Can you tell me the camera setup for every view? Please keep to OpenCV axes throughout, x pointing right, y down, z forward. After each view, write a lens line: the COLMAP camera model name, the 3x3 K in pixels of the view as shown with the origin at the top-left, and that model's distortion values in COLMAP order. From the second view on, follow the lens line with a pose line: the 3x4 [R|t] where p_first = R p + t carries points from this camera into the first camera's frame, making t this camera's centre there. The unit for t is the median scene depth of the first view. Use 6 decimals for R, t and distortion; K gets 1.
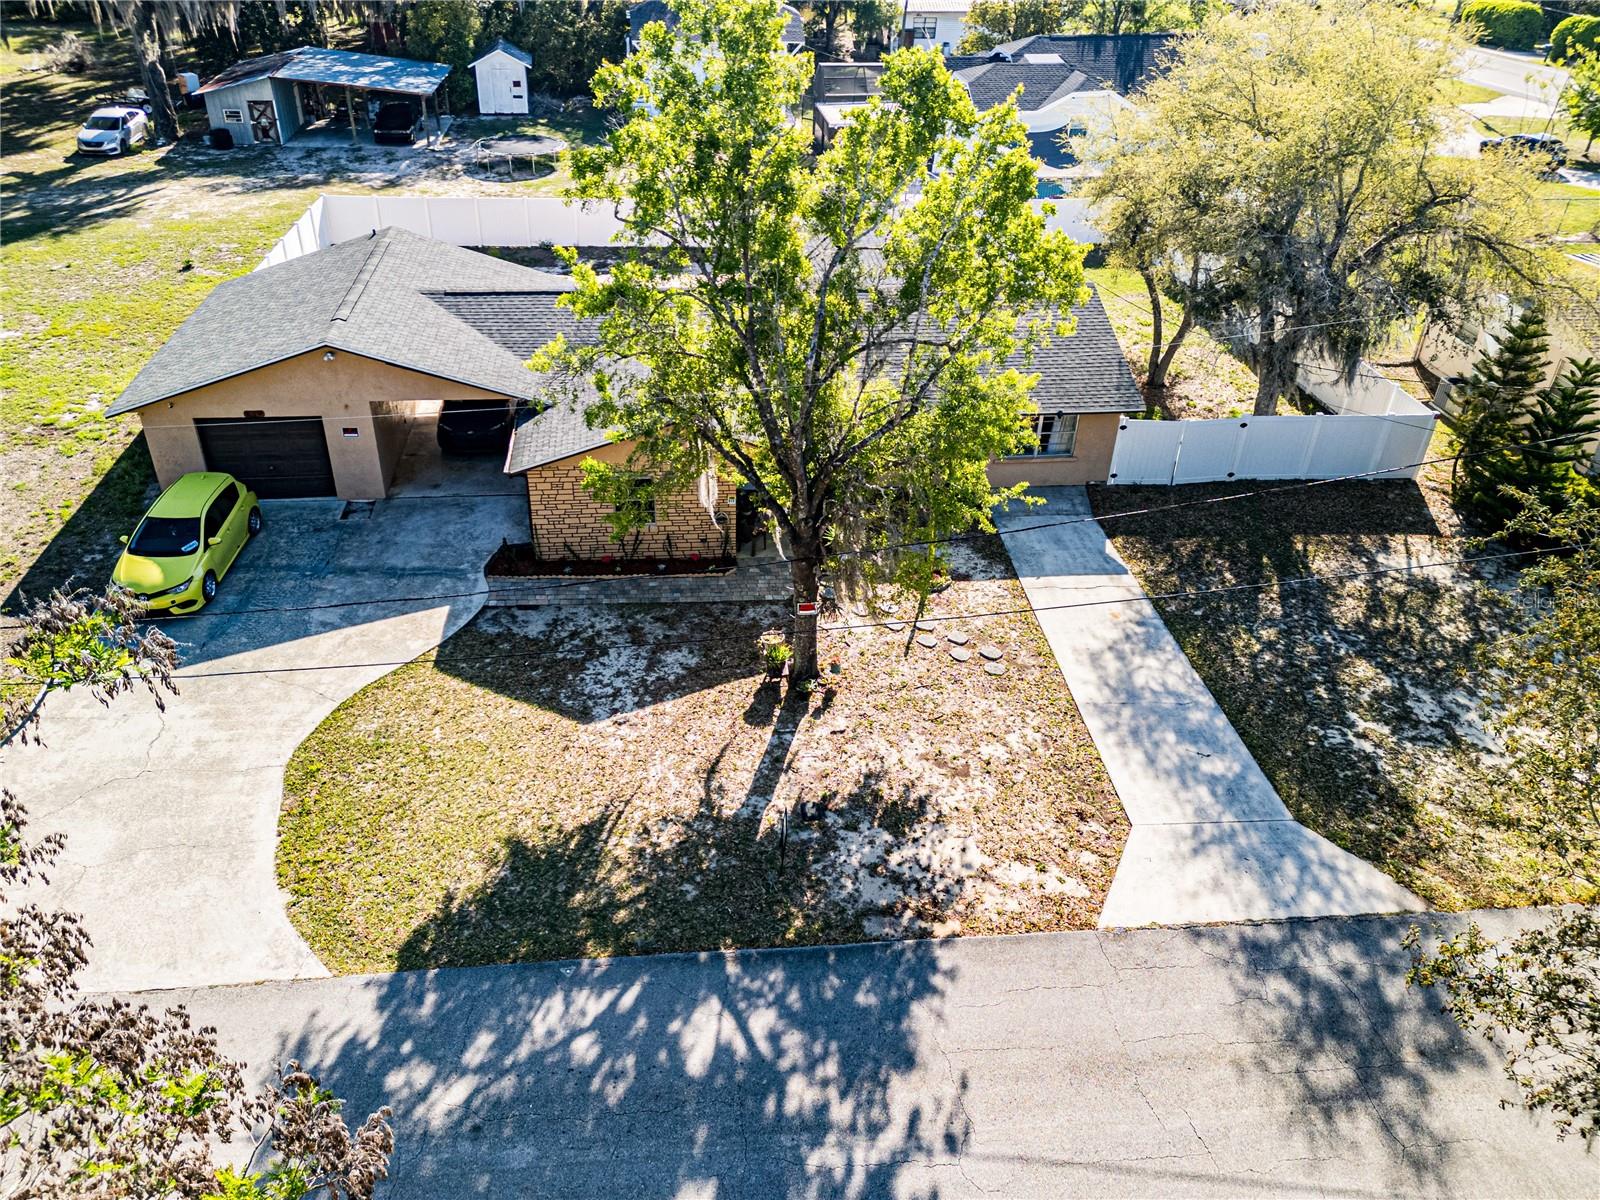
lens RADIAL K [[1218.3, 0, 771.4], [0, 1218.3, 537.6], [0, 0, 1]] dist [0.078030, -0.033744]
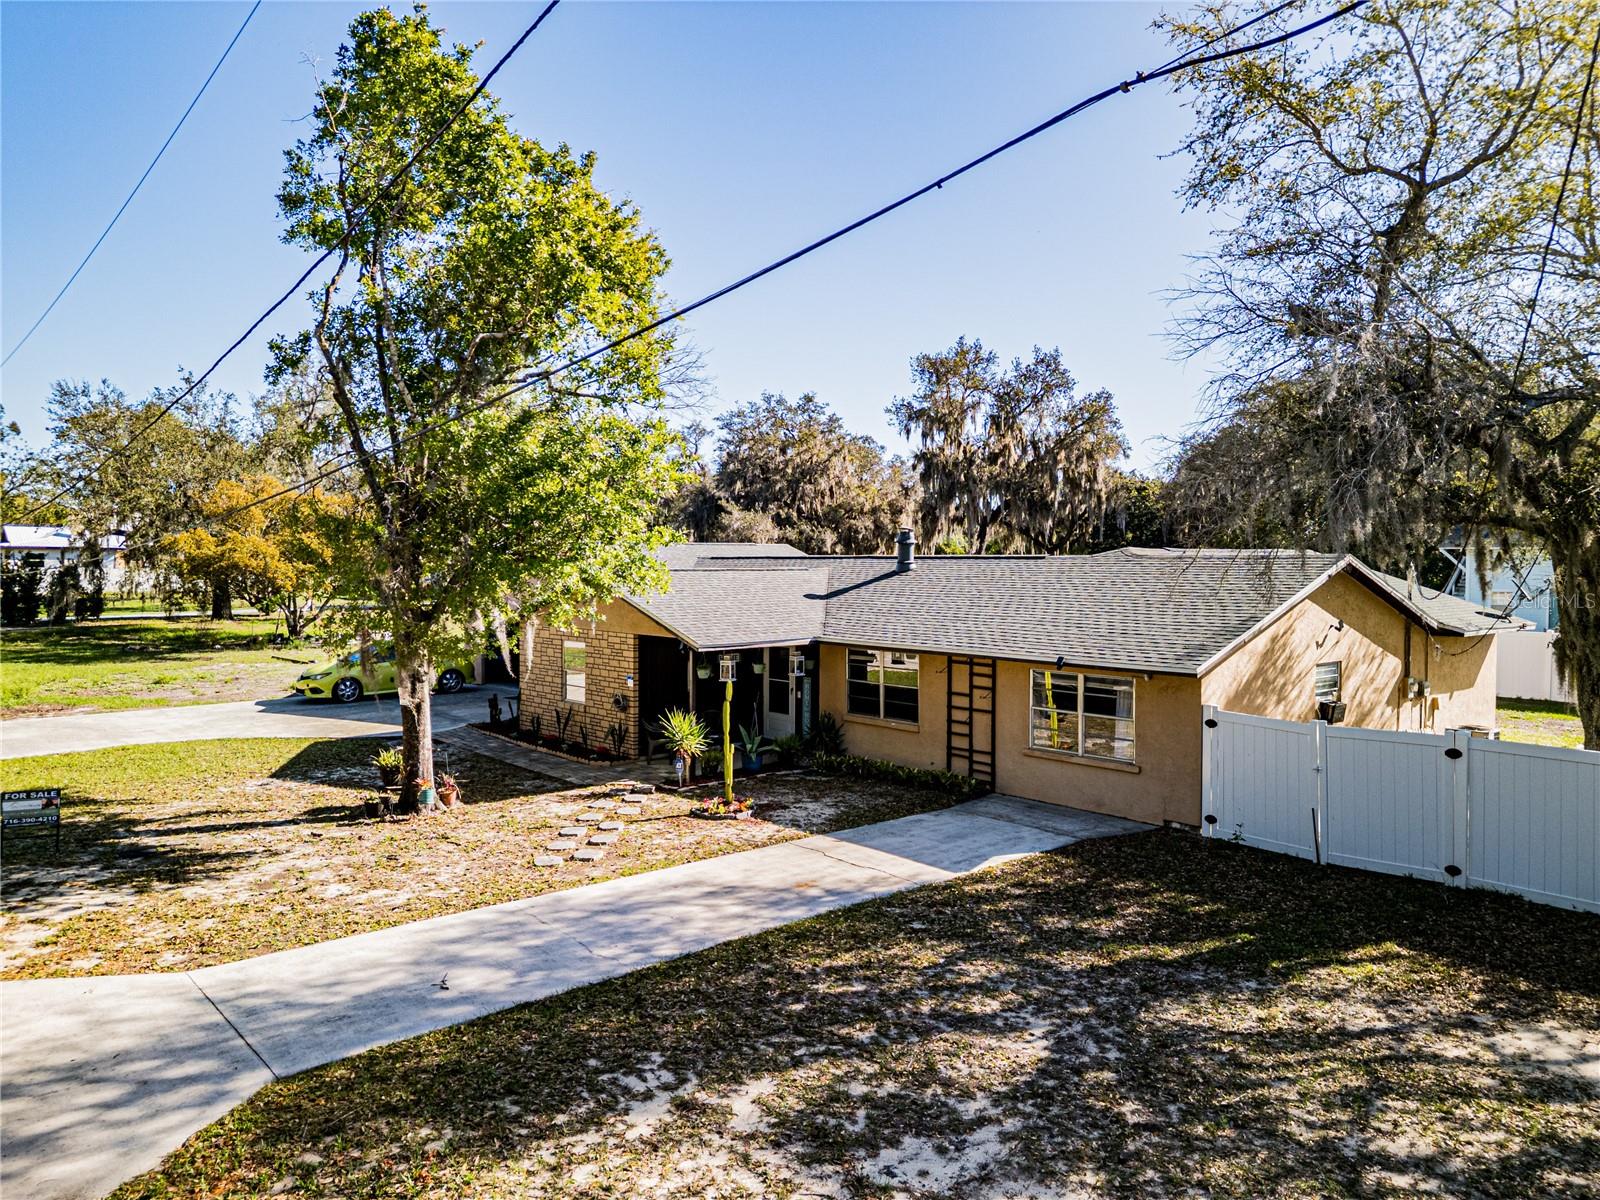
lens RADIAL K [[1117.7, 0, 809.1], [0, 1117.7, 604.5], [0, 0, 1]] dist [0.076216, -0.074826]
pose [[0.585513, 0.007091, -0.810632, 0.800672], [-0.398237, 0.873502, -0.280002, 0.108030], [0.706103, 0.486769, 0.514271, 0.775883]]
